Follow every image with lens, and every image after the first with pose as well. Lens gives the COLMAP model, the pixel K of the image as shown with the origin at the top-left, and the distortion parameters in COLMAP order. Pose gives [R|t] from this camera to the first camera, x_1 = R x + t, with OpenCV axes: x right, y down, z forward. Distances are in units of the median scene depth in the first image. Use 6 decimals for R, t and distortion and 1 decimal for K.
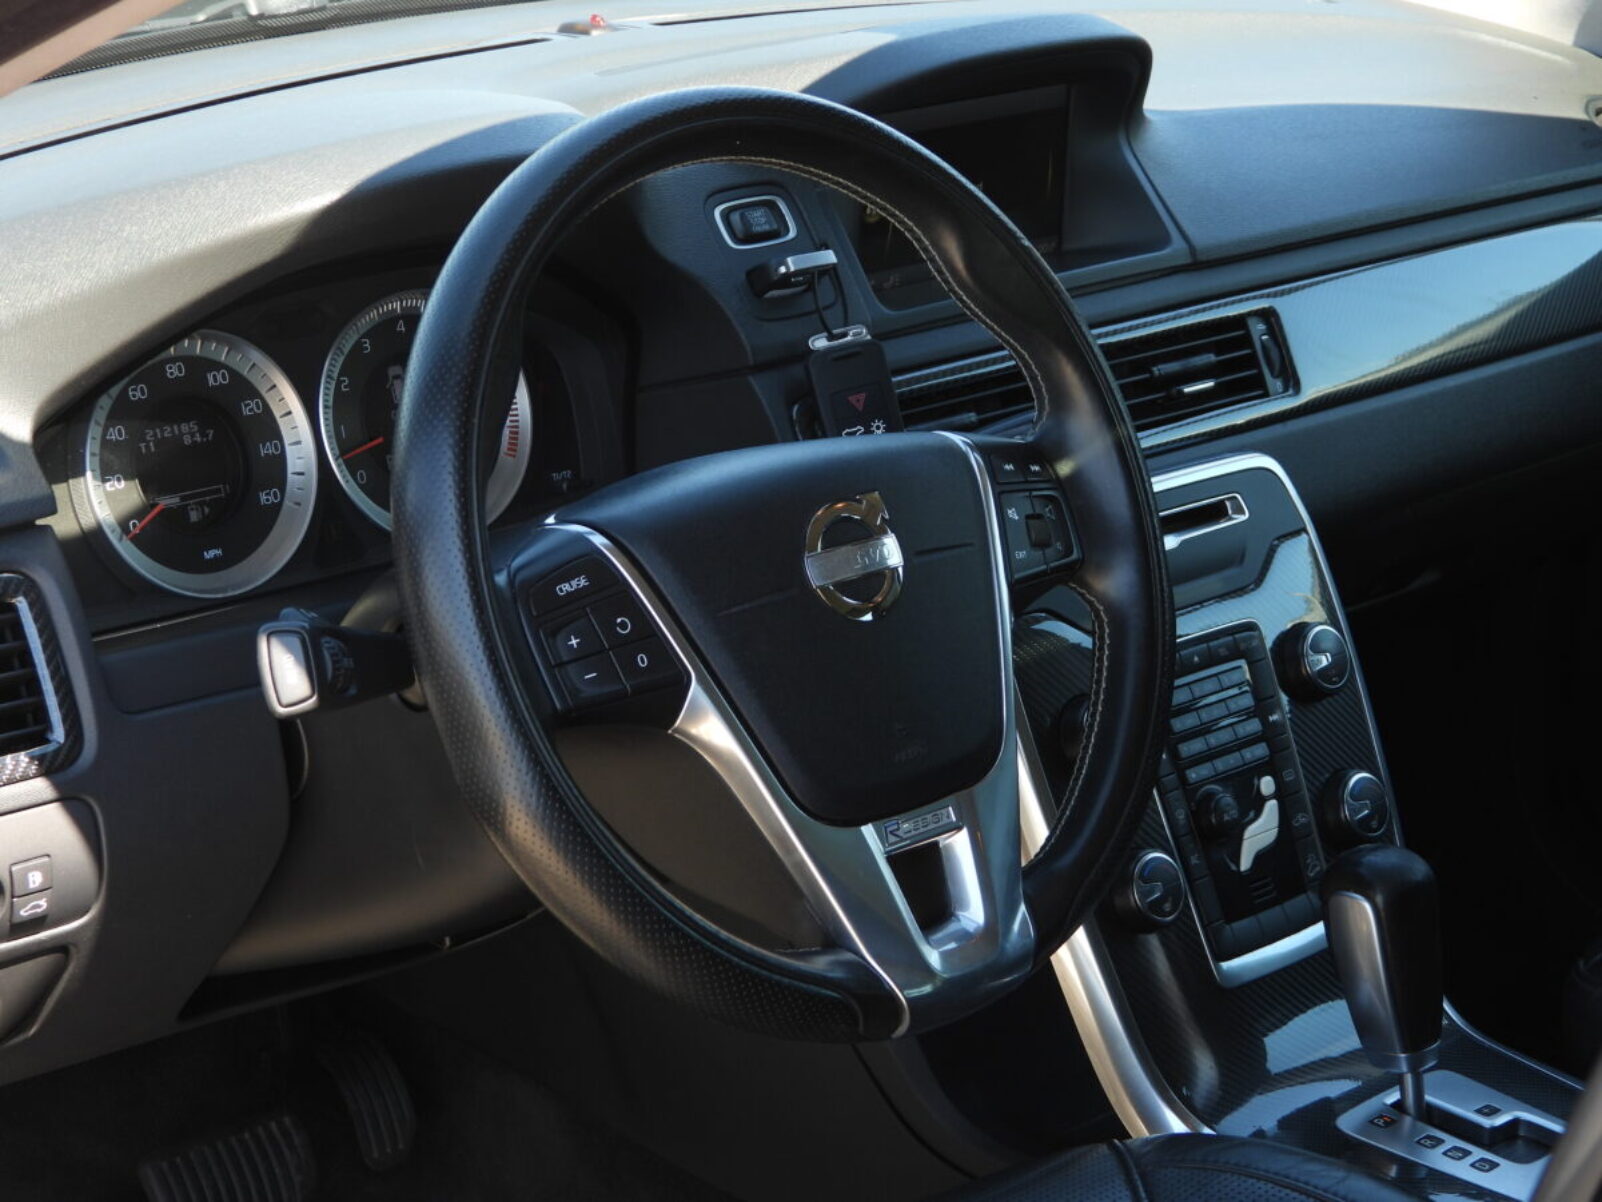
lens RADIAL K [[3541.3, 0, 801.0], [0, 3541.3, 601.0], [0, 0, 1]] dist [-0.065792, -0.228254]
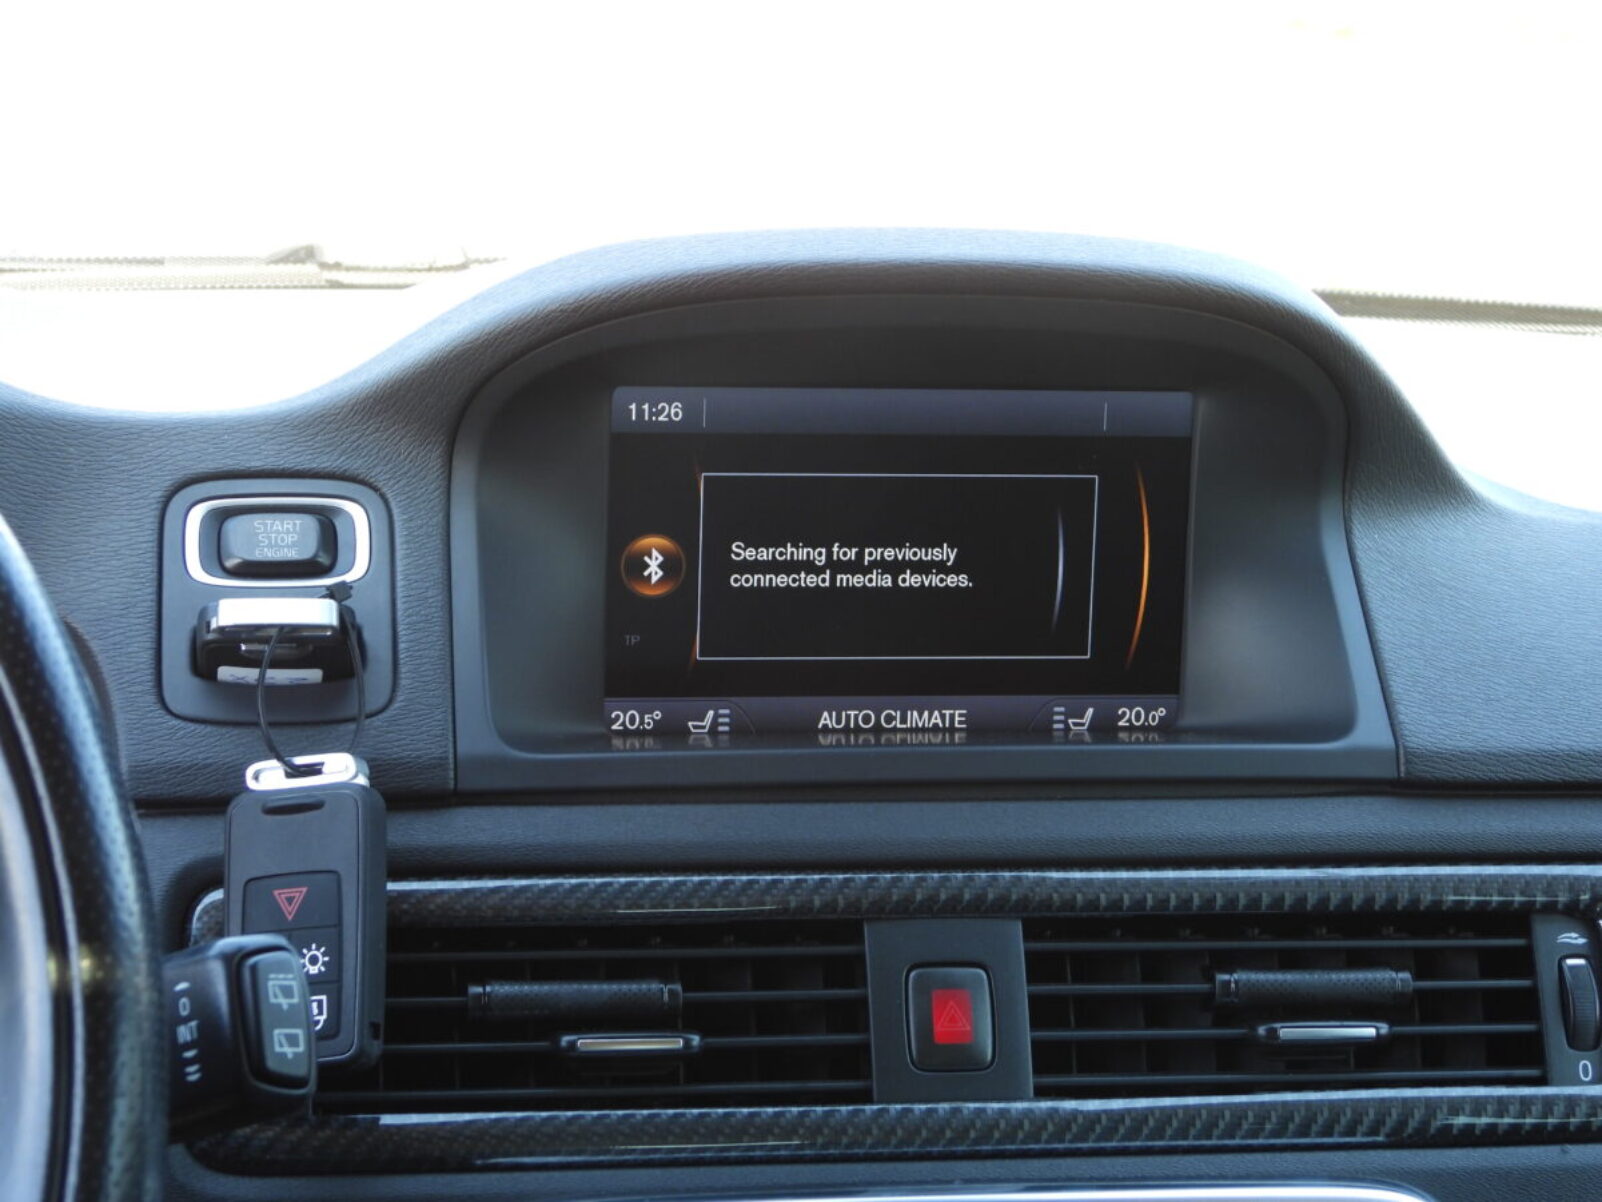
lens RADIAL K [[3541.3, 0, 801.0], [0, 3541.3, 601.0], [0, 0, 1]] dist [-0.065792, -0.228254]
pose [[0.827588, 0.093643, -0.553470, 0.335726], [-0.189915, 0.974551, -0.119088, -0.050924], [0.528233, 0.203668, 0.824311, 0.608119]]
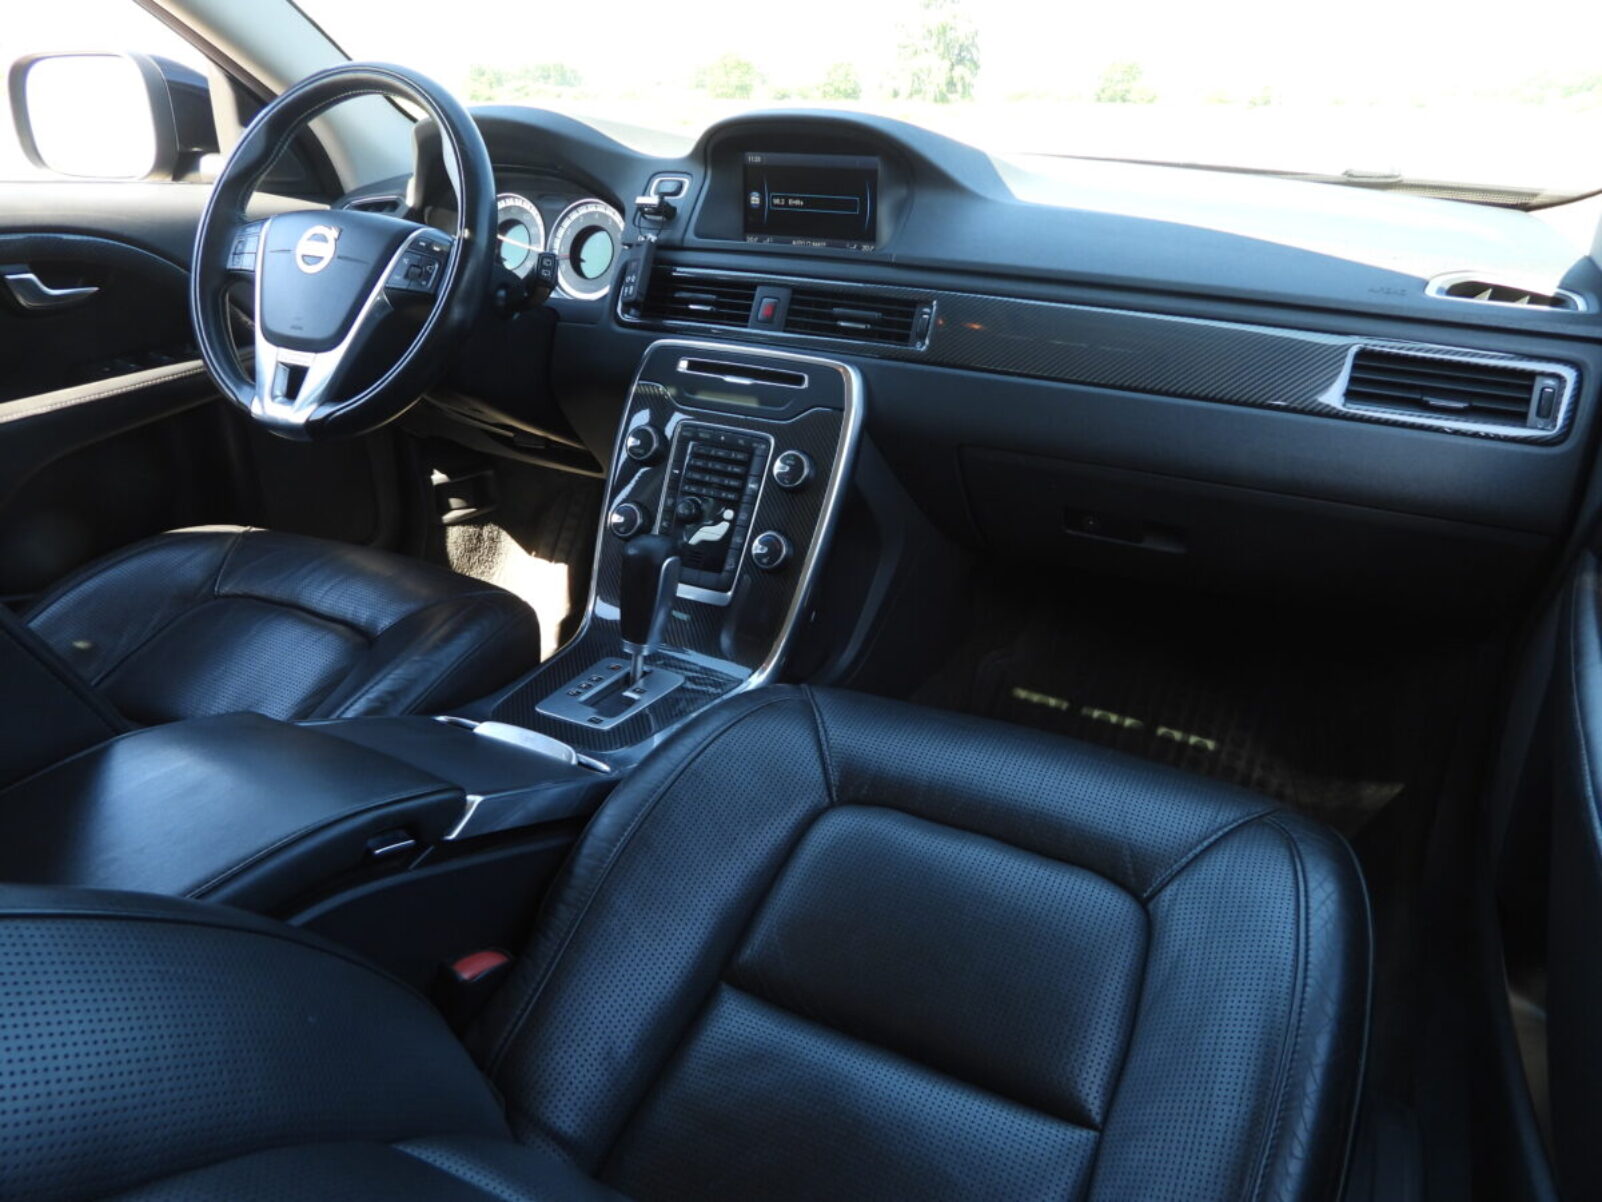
lens RADIAL K [[1154.6, 0, 801.0], [0, 1154.6, 601.0], [0, 0, 1]] dist [-0.012580, 0.003039]
pose [[0.307633, 0.355337, -0.882665, 0.742302], [-0.314508, 0.913484, 0.258130, -0.082122], [0.898024, 0.198196, 0.392775, 0.831820]]
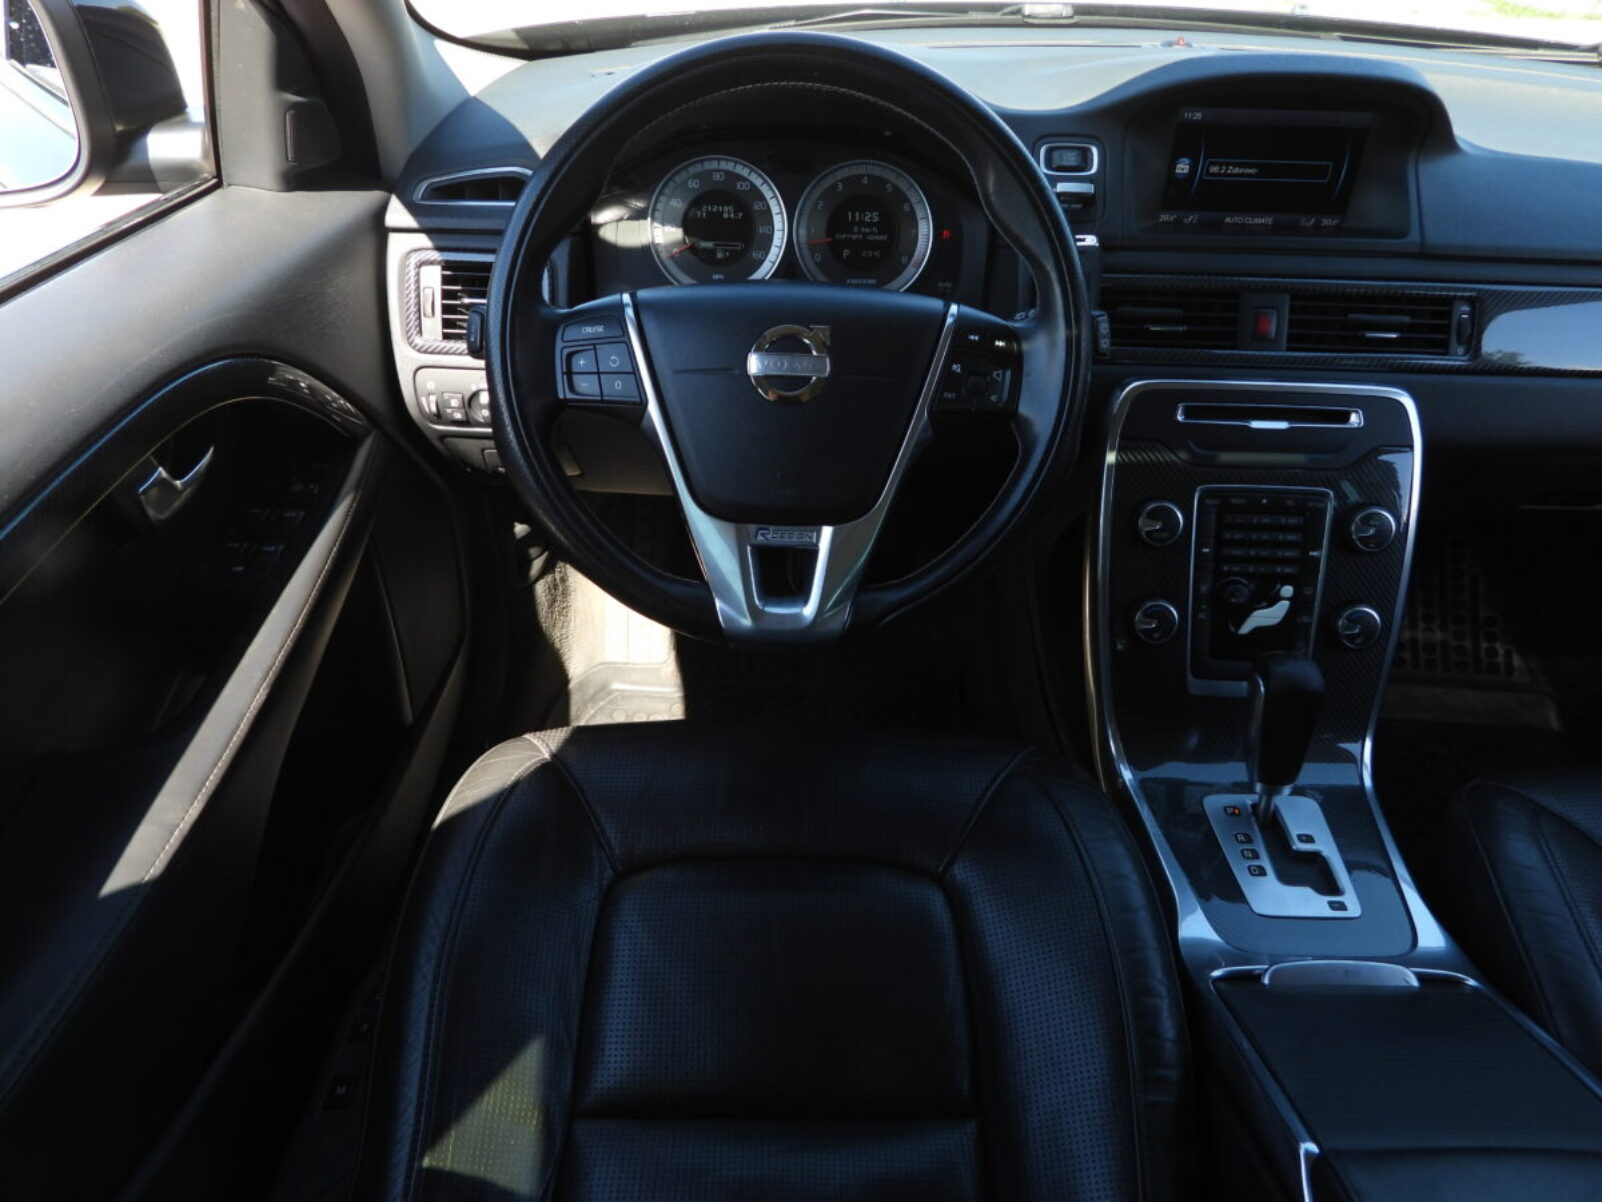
lens RADIAL K [[1154.6, 0, 801.0], [0, 1154.6, 601.0], [0, 0, 1]] dist [-0.012580, 0.003039]
pose [[0.716126, 0.400689, -0.571499, 0.285057], [-0.230591, 0.908646, 0.348123, -0.077336], [0.658780, -0.117517, 0.743101, 0.488119]]
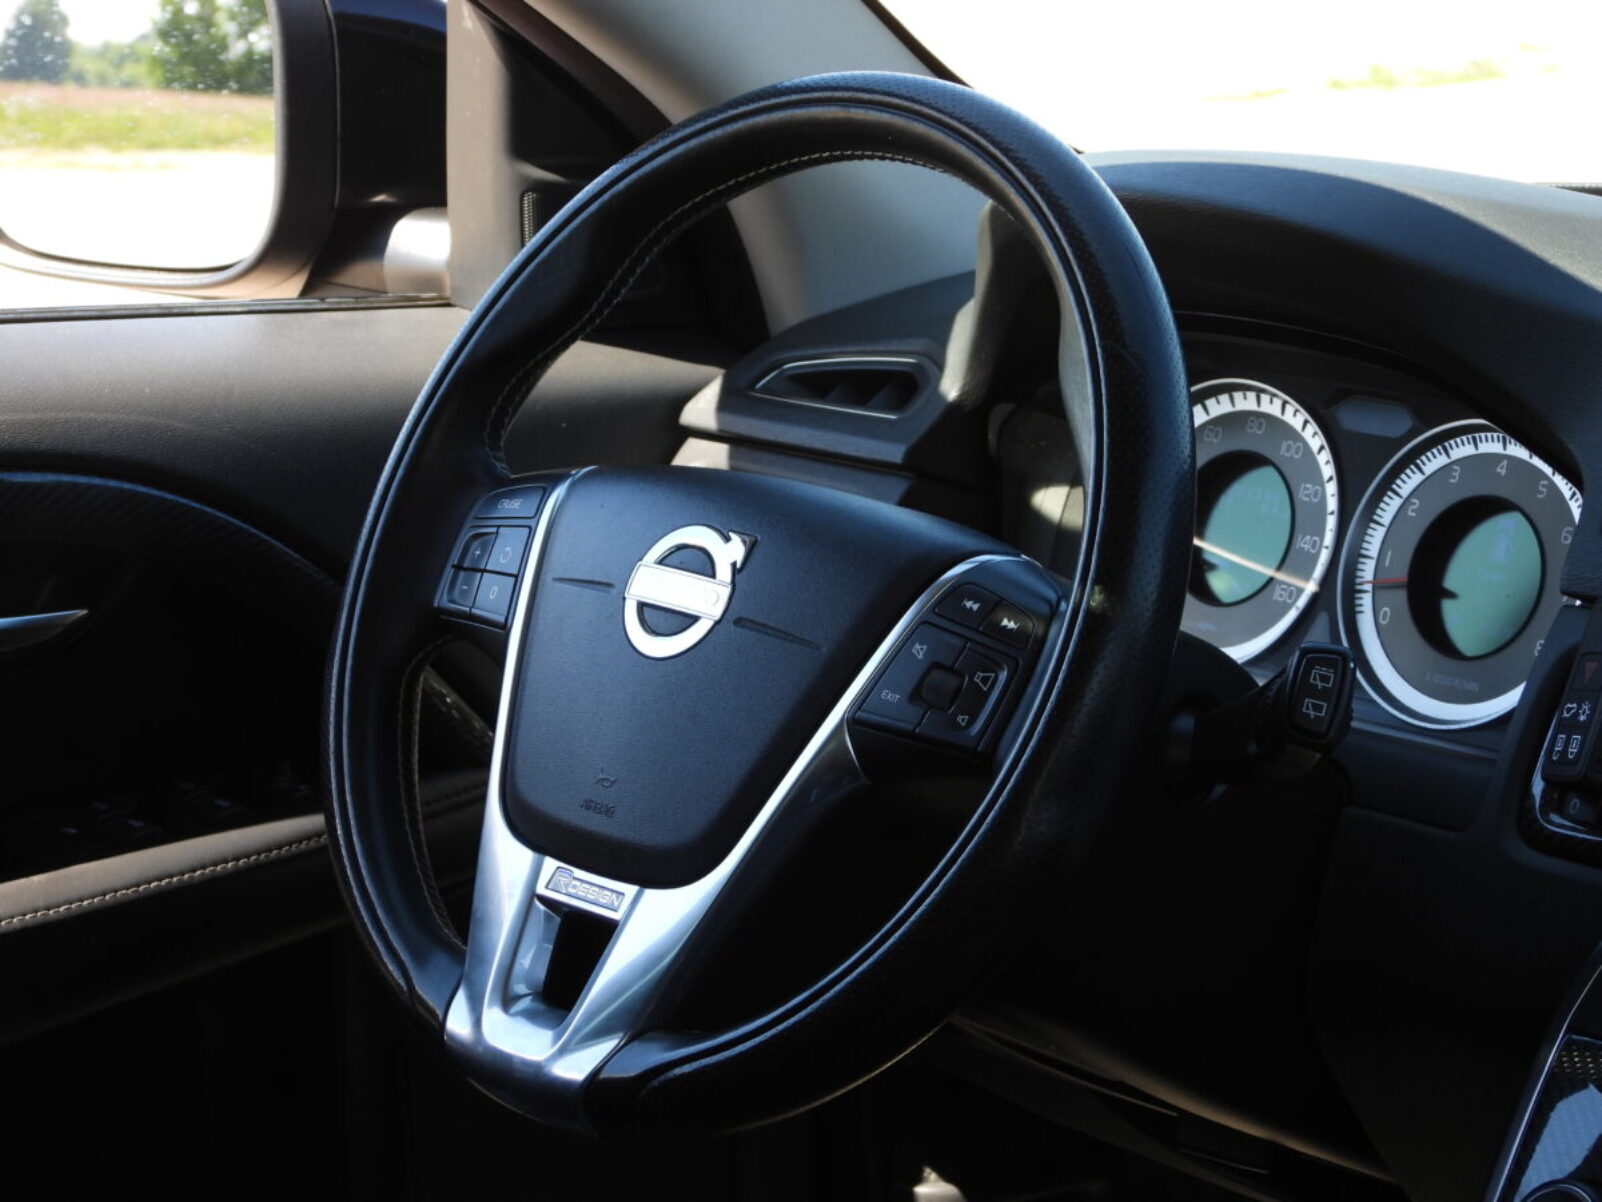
lens RADIAL K [[4453.8, 0, 801.0], [0, 4453.8, 601.0], [0, 0, 1]] dist [-0.068399, 0.217930]
pose [[-0.032341, 0.176538, -0.983762, 0.880766], [-0.330788, 0.926917, 0.177211, -0.172077], [0.943151, 0.331148, 0.028420, 0.800034]]
